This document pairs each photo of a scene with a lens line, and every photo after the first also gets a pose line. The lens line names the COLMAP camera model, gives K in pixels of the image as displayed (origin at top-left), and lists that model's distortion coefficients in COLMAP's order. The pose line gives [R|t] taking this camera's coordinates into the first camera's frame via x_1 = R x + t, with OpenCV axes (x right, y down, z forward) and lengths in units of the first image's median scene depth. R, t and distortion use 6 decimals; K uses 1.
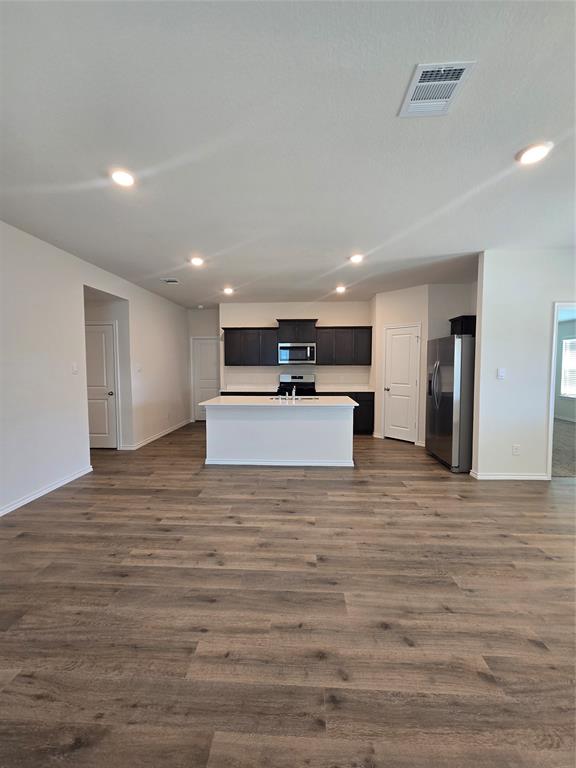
lens RADIAL K [[312.5, 0, 288.7], [0, 312.5, 378.7], [0, 0, 1]] dist [0.001049, 0.000592]
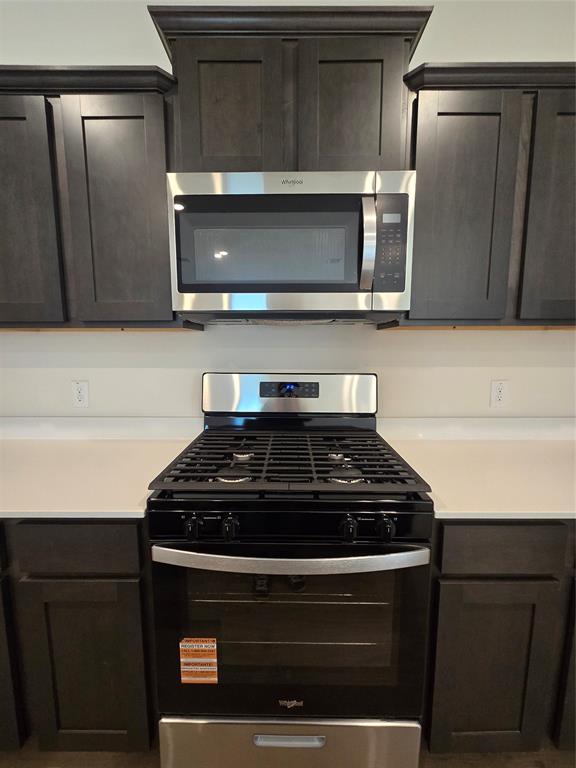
lens RADIAL K [[312.5, 0, 288.7], [0, 312.5, 378.7], [0, 0, 1]] dist [0.001049, 0.000592]
pose [[0.998951, -0.002482, 0.045726, 0.035751], [-0.000683, 0.997611, 0.069073, -0.050639], [-0.045788, -0.069031, 0.996563, 1.644495]]
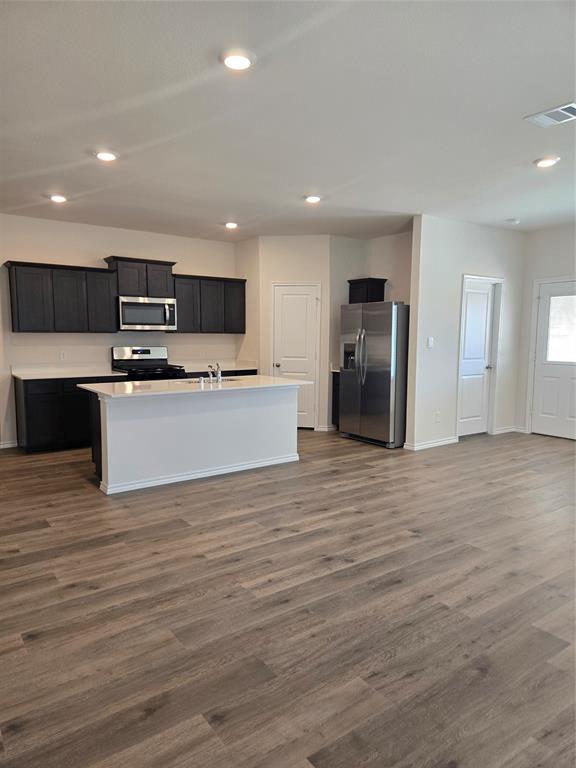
lens RADIAL K [[508.4, 0, 288.0], [0, 508.4, 384.0], [0, 0, 1]] dist [0.043325, -0.002575]
pose [[0.780399, -0.057314, 0.622649, -0.799137], [0.021115, 0.997638, 0.065366, -0.000710], [-0.624925, -0.037864, 0.779766, 0.006792]]
